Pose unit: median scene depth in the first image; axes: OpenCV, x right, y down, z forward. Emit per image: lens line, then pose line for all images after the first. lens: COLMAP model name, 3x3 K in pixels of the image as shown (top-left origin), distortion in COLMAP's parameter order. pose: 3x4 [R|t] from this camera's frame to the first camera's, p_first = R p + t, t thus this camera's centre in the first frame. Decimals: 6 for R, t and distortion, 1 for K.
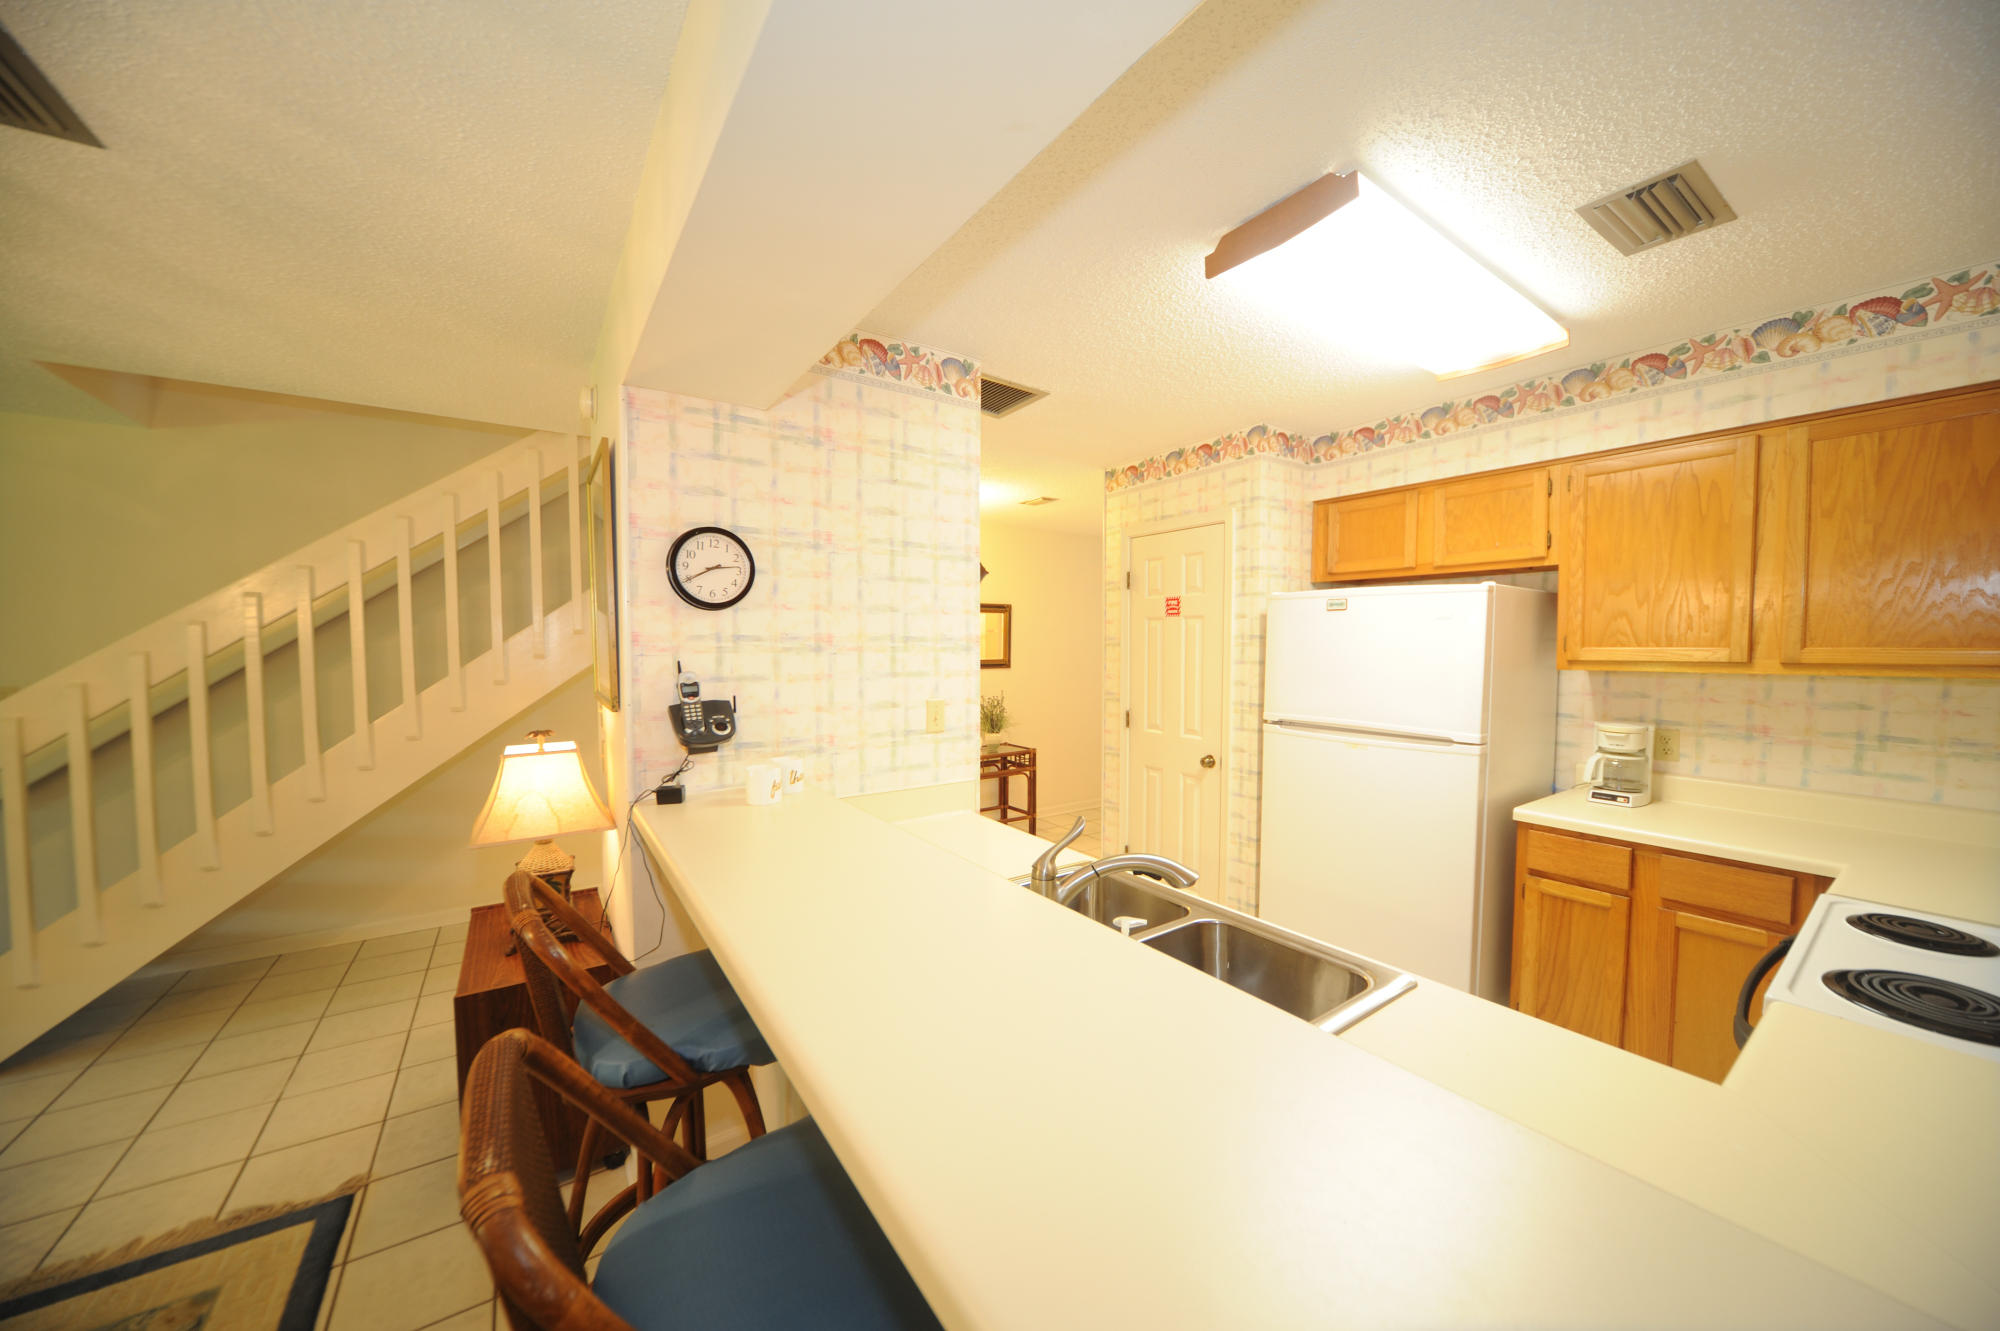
lens RADIAL K [[700.0, 0, 1009.5], [0, 700.0, 675.1], [0, 0, 1]] dist [-0.015142, 0.000142]
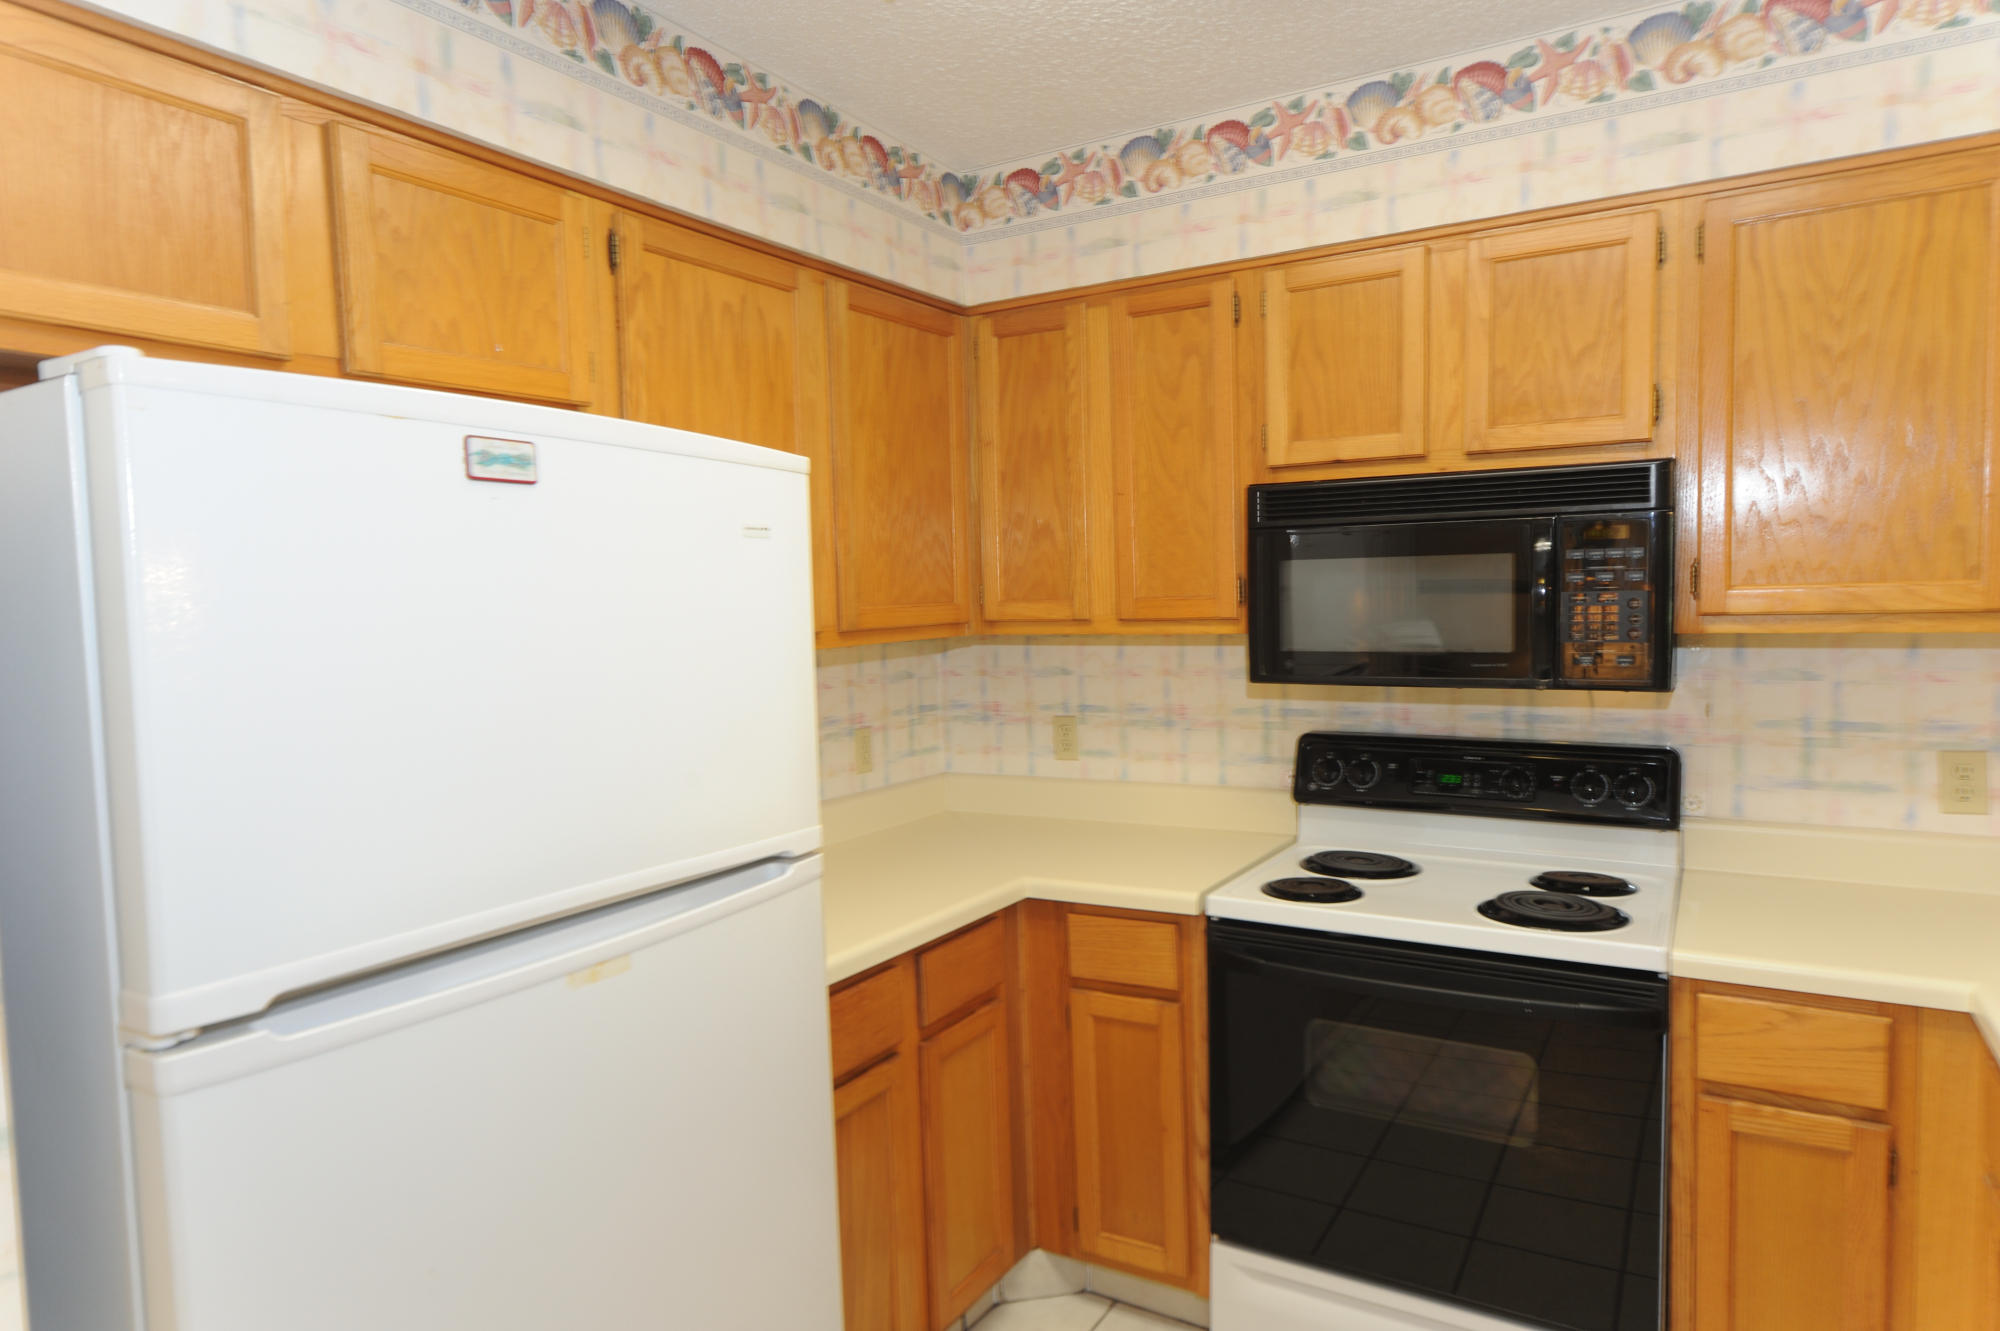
lens RADIAL K [[1203.9, 0, 1003.9], [0, 1203.9, 670.8], [0, 0, 1]] dist [-0.009527, 0.013085]
pose [[-0.409358, -0.043624, 0.911330, -0.016535], [0.070080, 0.994402, 0.079080, -0.056779], [-0.909678, 0.096238, -0.404009, 1.272676]]
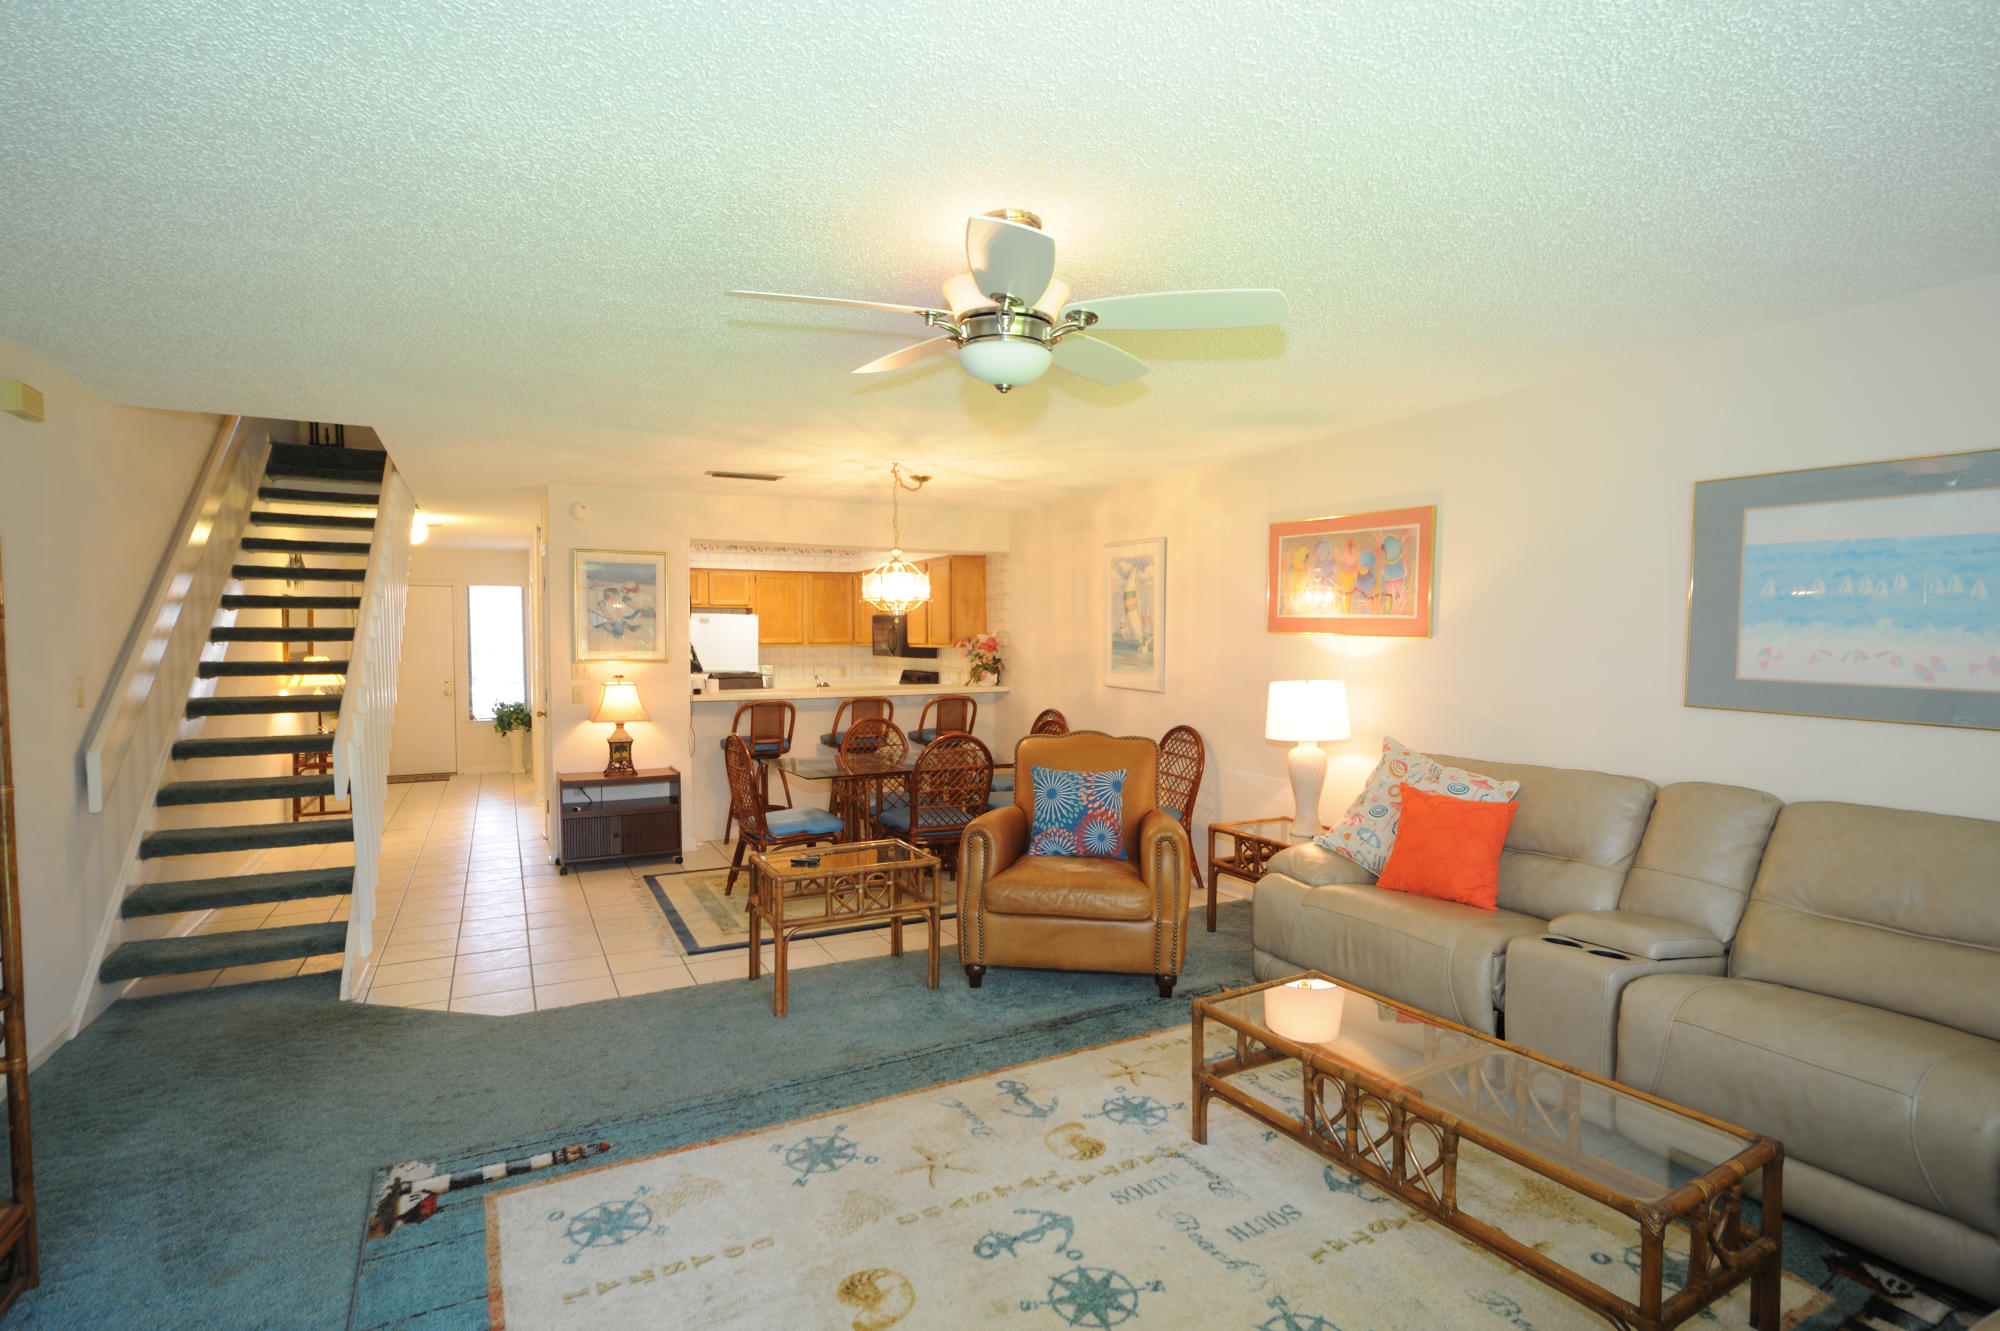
lens RADIAL K [[978.0, 0, 1000.0], [0, 978.0, 665.5], [0, 0, 1]] dist [-0.009960, 0.000808]
pose [[0.129322, -0.024678, 0.991296, -3.394464], [0.047539, 0.998695, 0.018660, 0.048642], [-0.990462, 0.044712, 0.130326, -0.537784]]
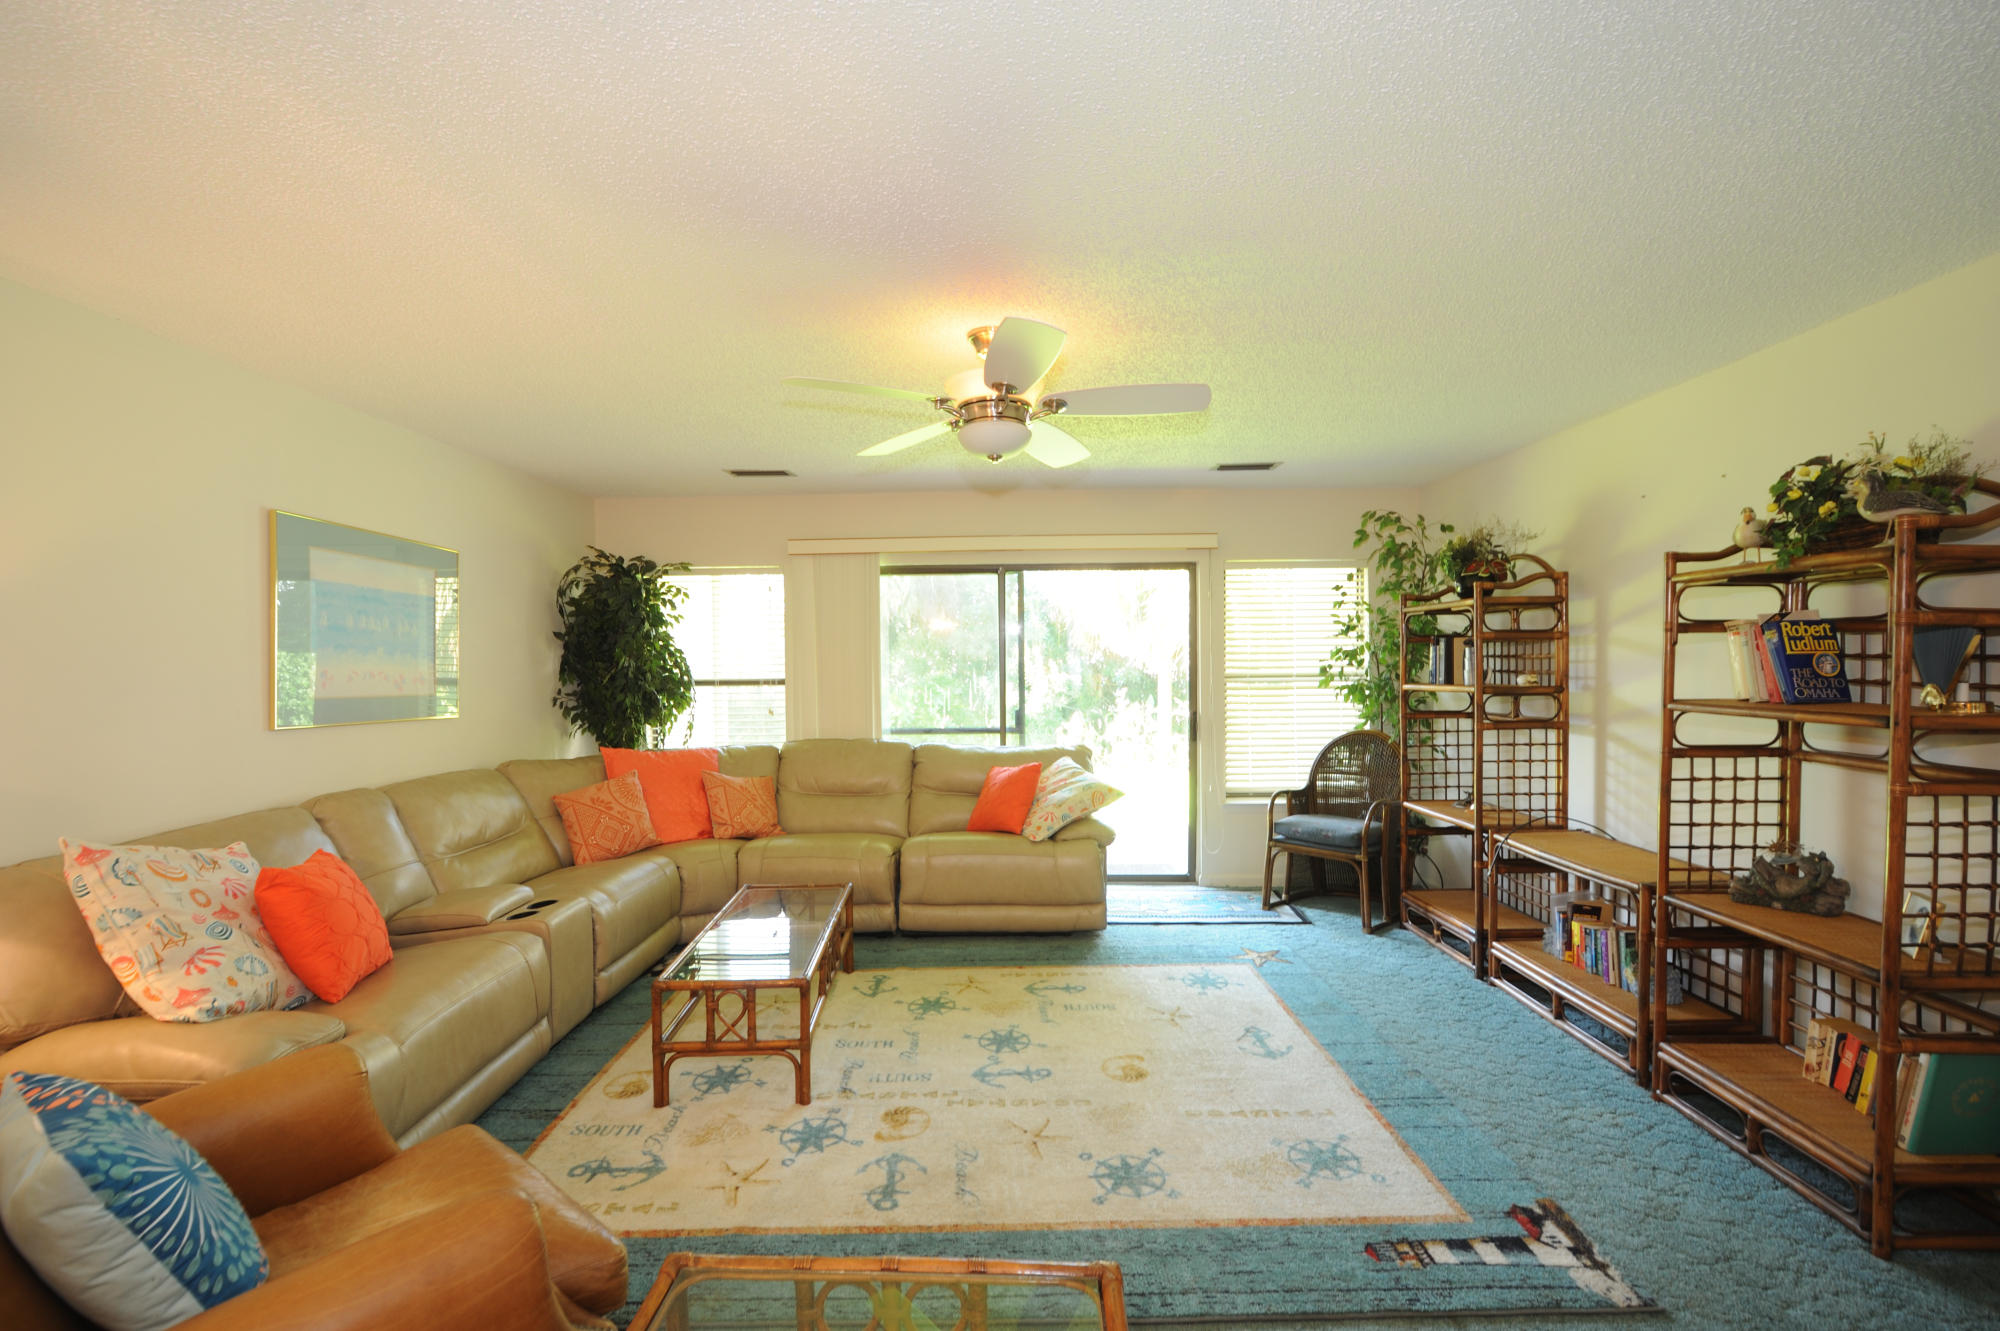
lens RADIAL K [[879.1, 0, 997.5], [0, 879.1, 676.1], [0, 0, 1]] dist [-0.010896, 0.000810]
pose [[-0.582634, 0.026711, -0.812296, -1.252166], [-0.026300, 0.998317, 0.051692, 0.004577], [0.812309, 0.051481, -0.580950, 0.341893]]
